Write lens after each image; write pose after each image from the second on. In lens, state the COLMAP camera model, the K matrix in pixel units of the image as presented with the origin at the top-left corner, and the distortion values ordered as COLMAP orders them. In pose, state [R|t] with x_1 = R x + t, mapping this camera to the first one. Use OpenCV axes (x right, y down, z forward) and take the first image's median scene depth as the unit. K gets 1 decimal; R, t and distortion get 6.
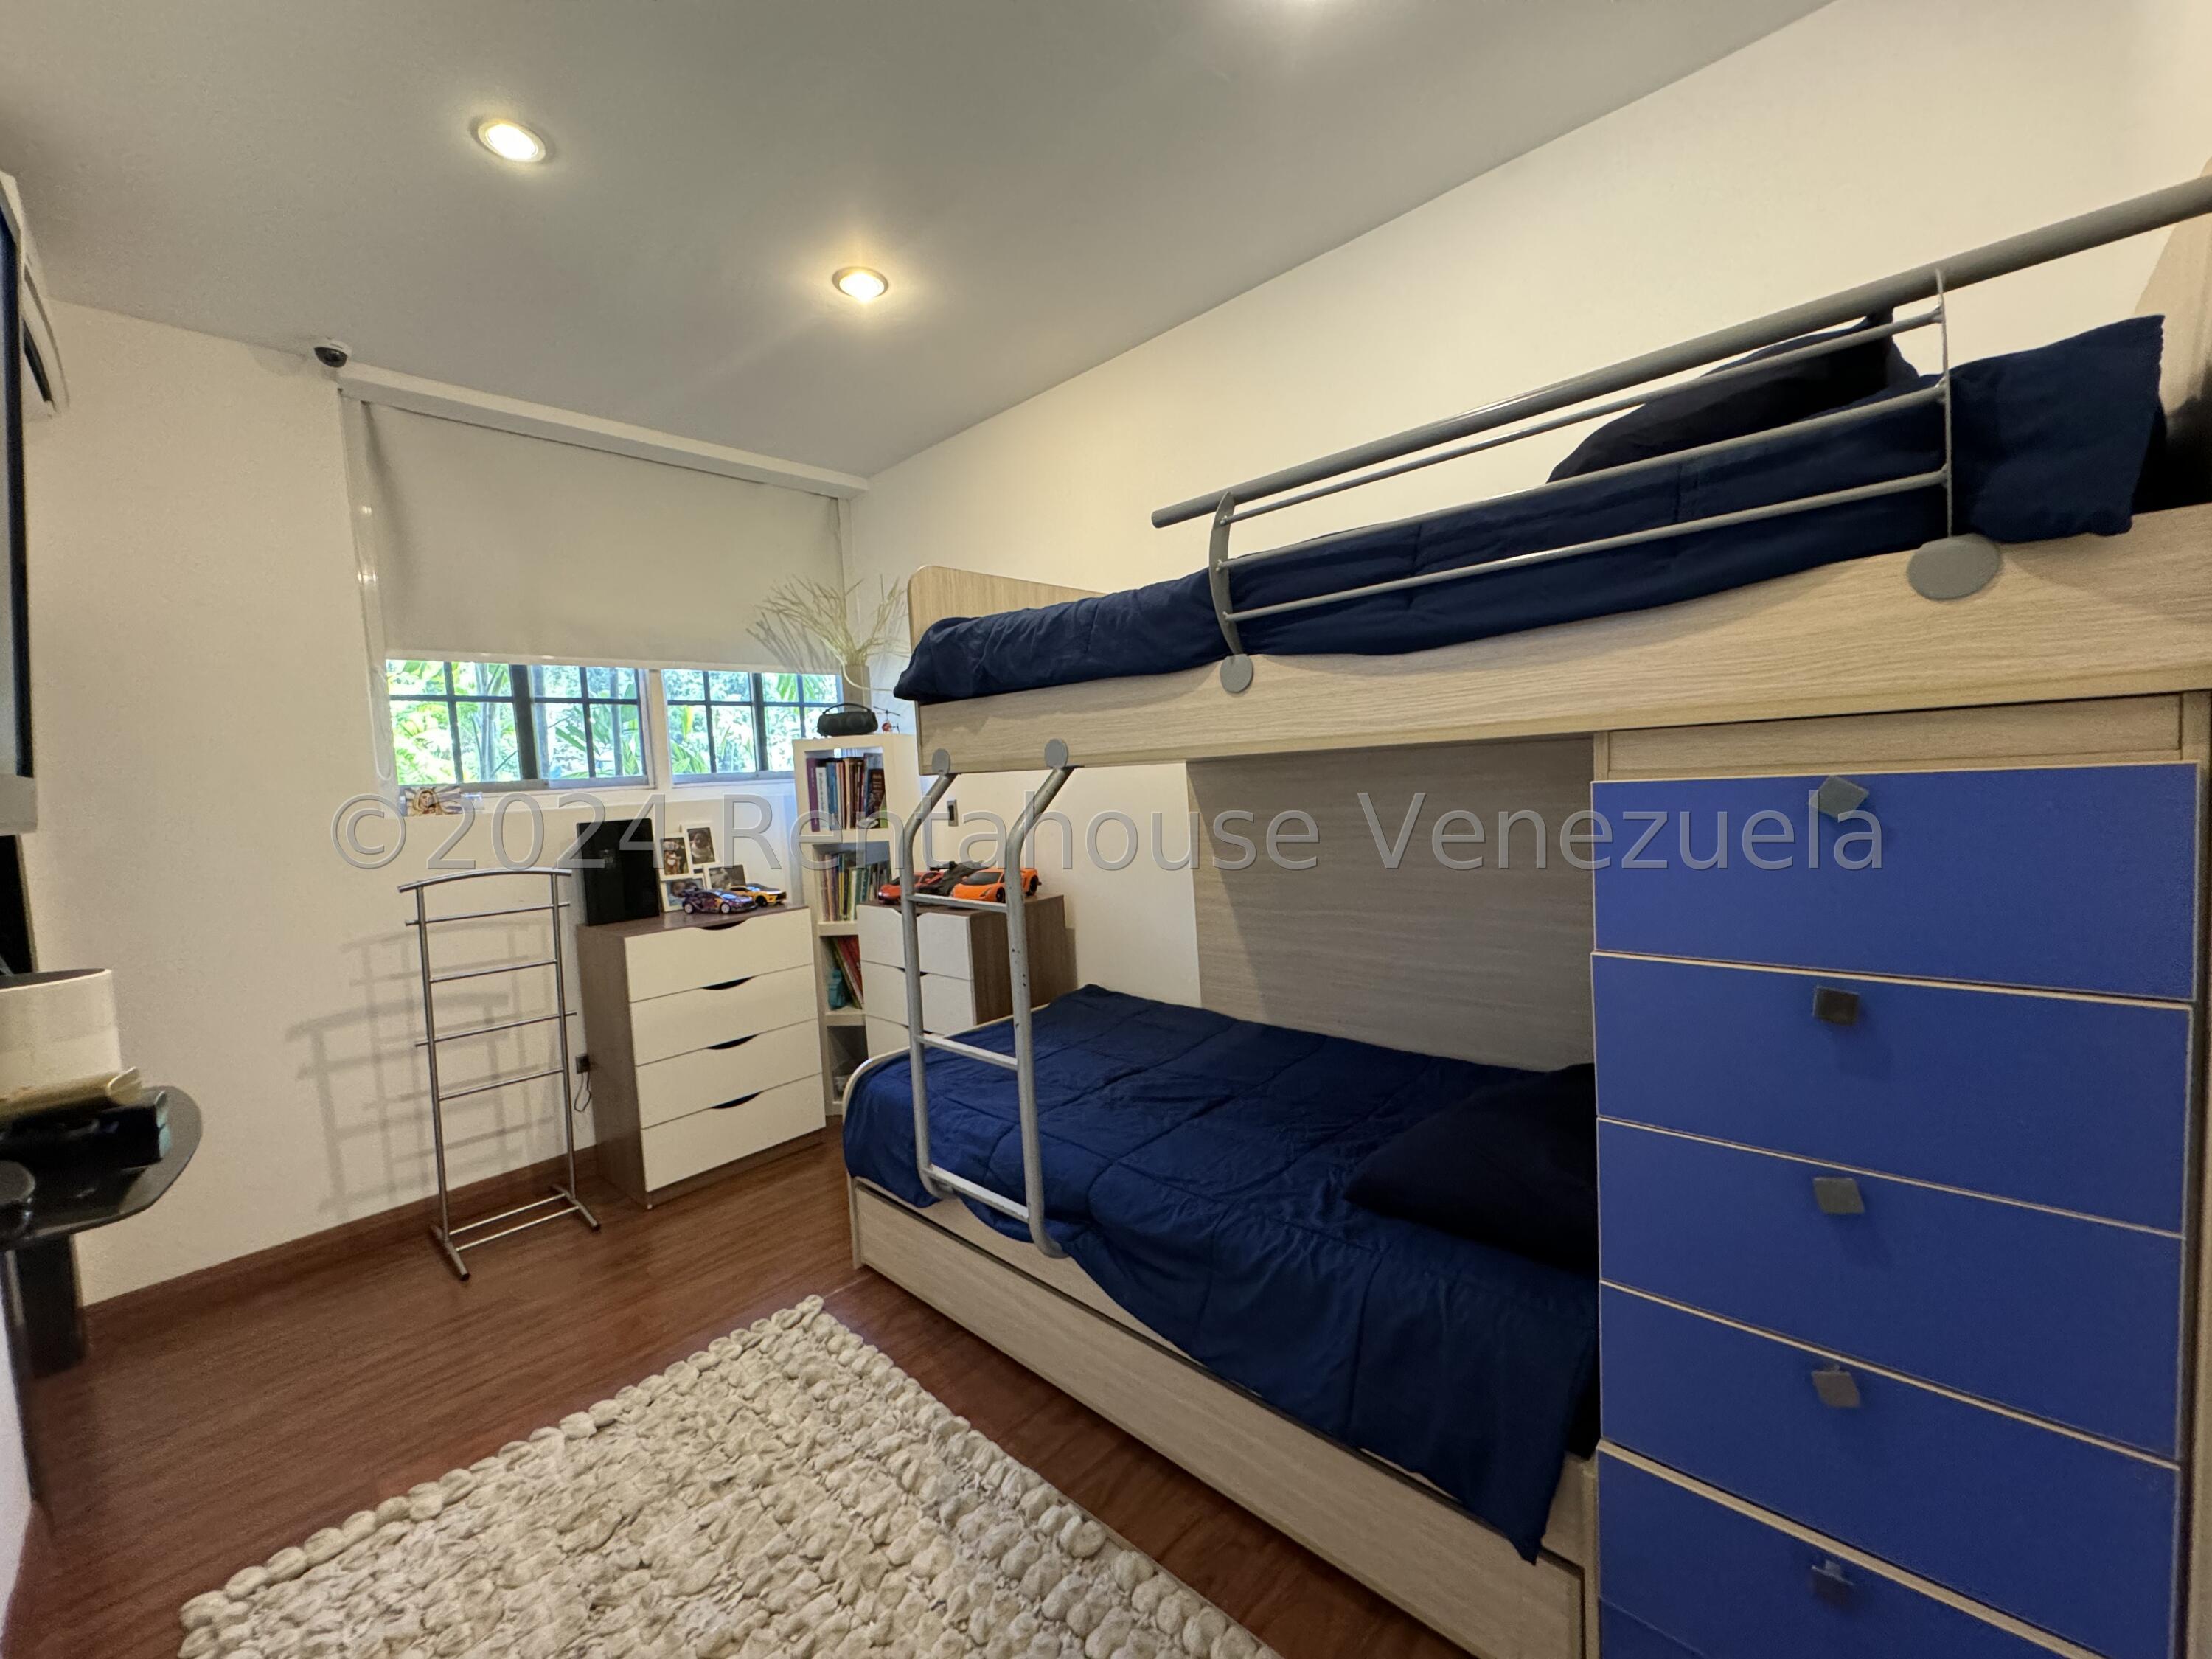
lens RADIAL K [[883.1, 0, 1103.1], [0, 883.1, 820.8], [0, 0, 1]] dist [-0.003513, 0.000341]
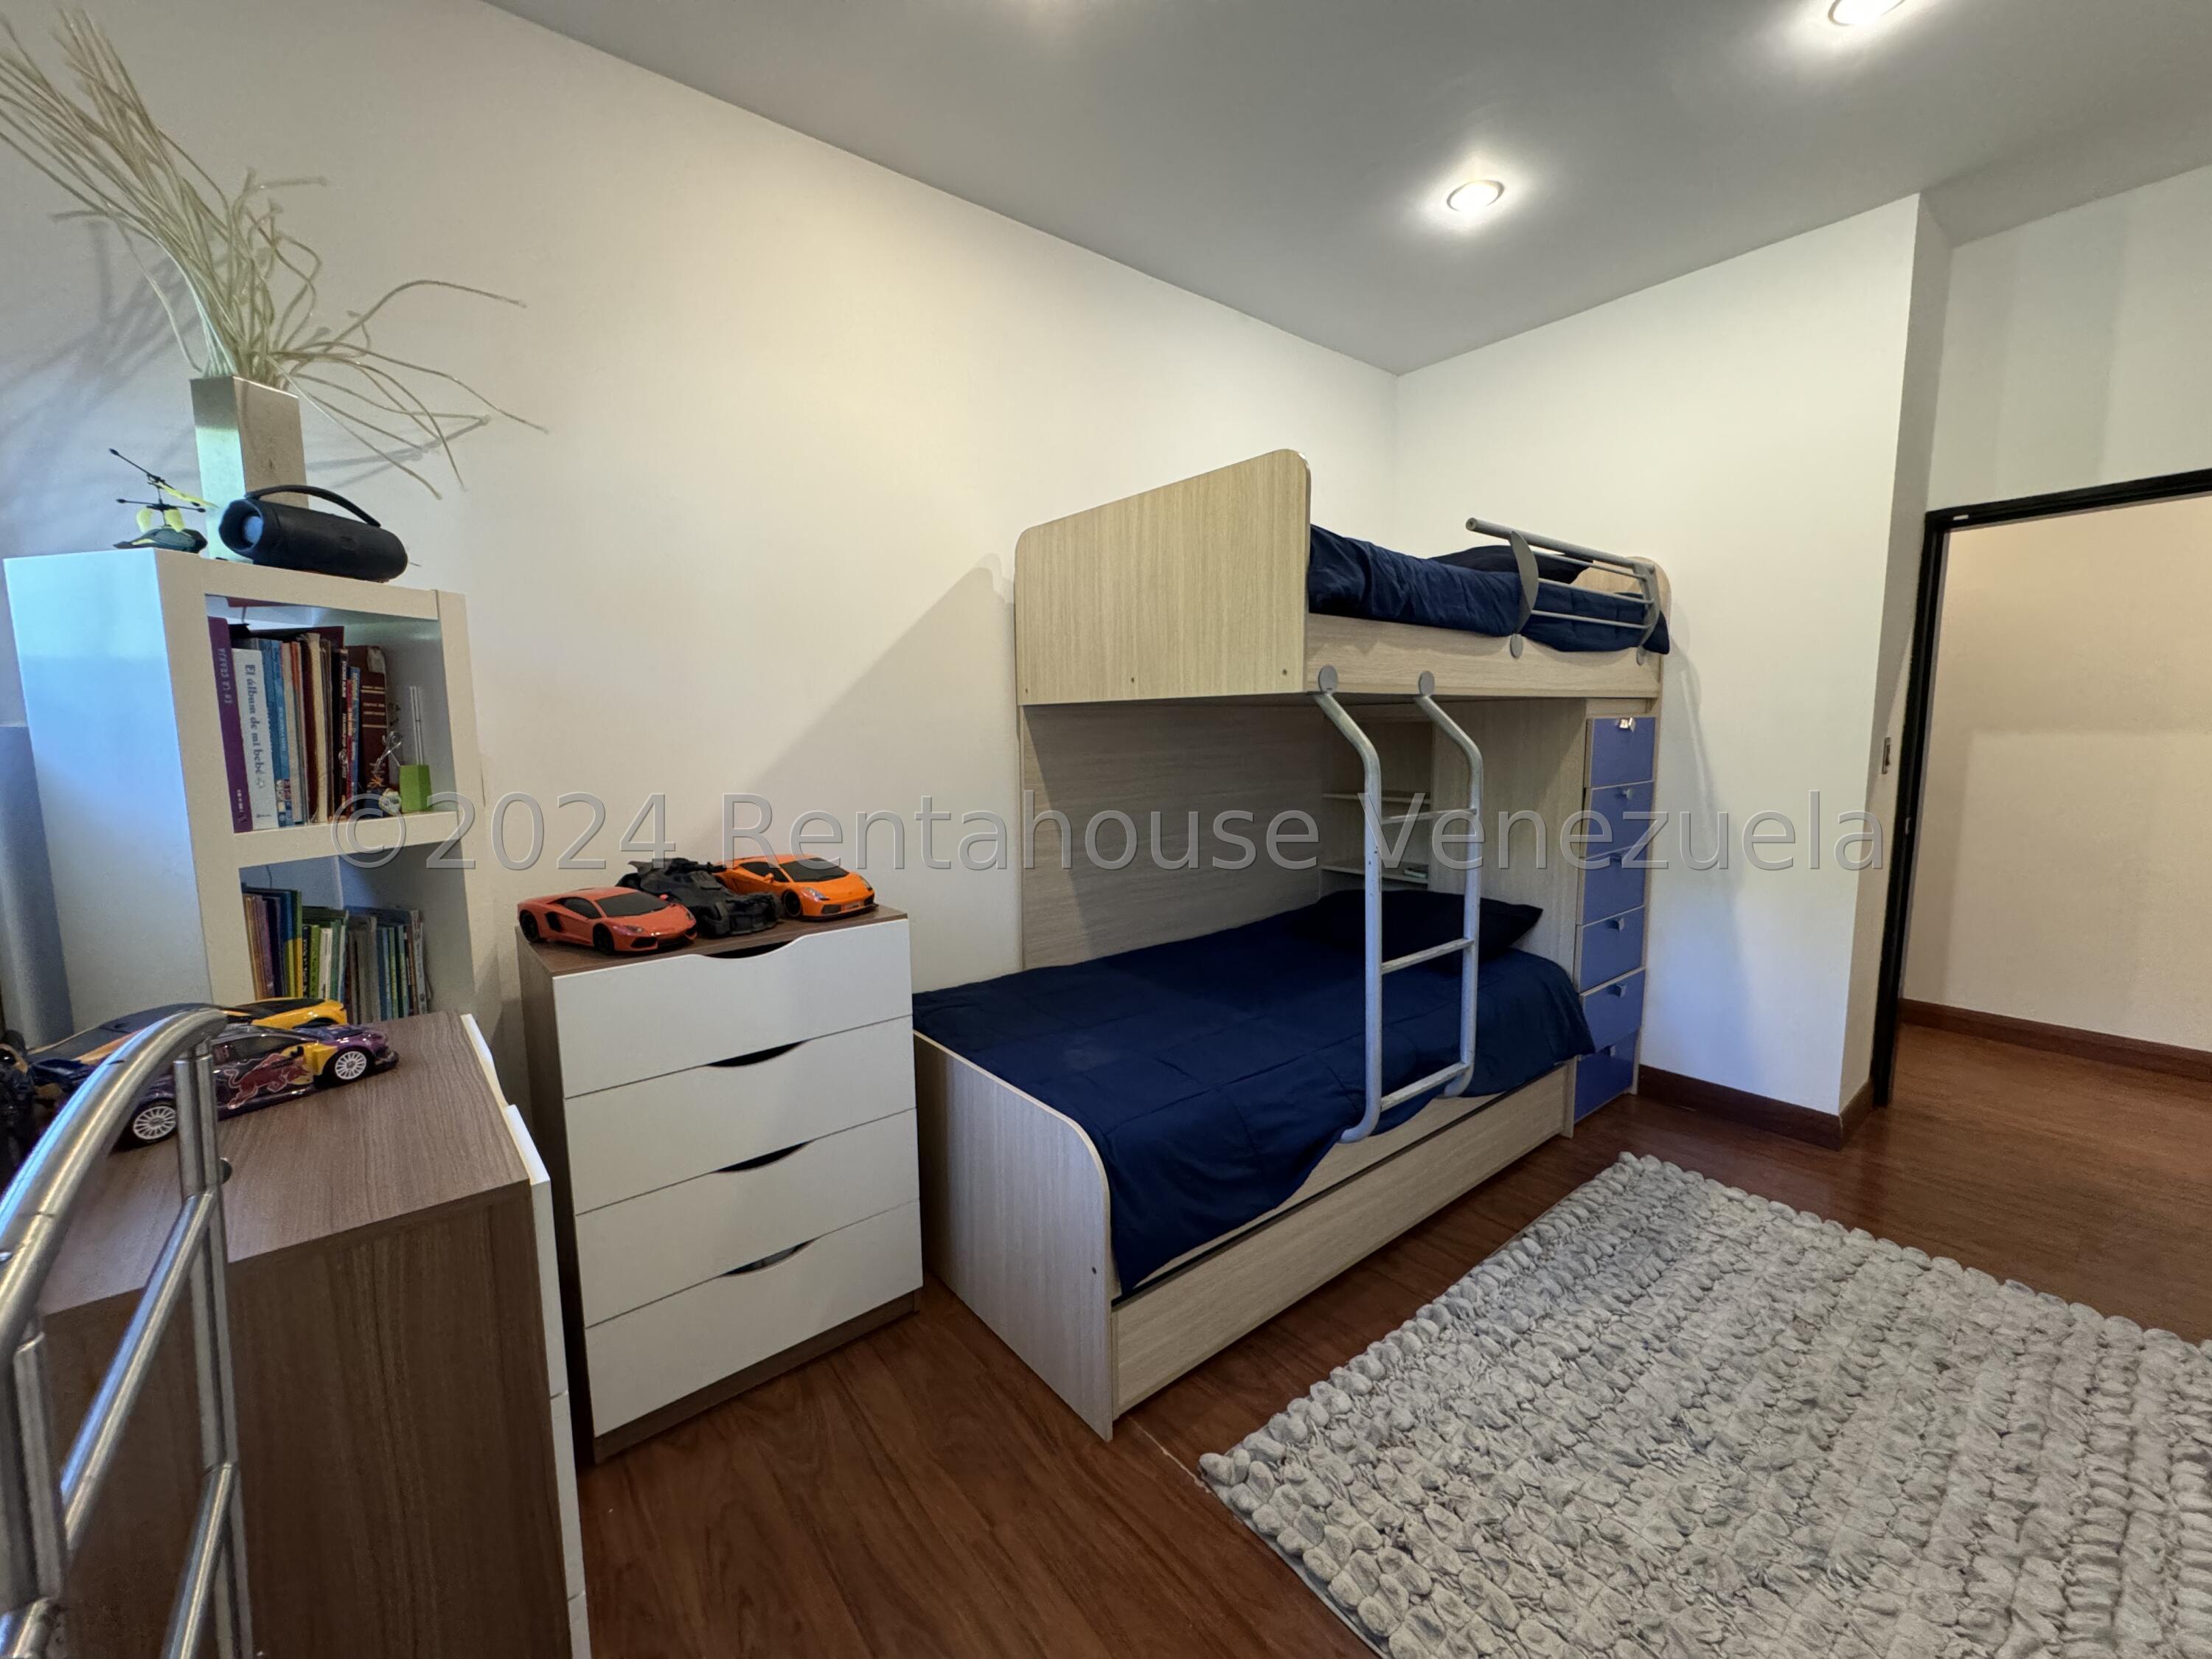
lens RADIAL K [[883.1, 0, 1102.1], [0, 883.1, 826.5], [0, 0, 1]] dist [-0.003513, 0.000341]
pose [[0.133277, -0.061247, 0.989185, -1.100903], [0.059801, 0.996767, 0.053659, 0.021541], [-0.989273, 0.052002, 0.136508, 1.088947]]
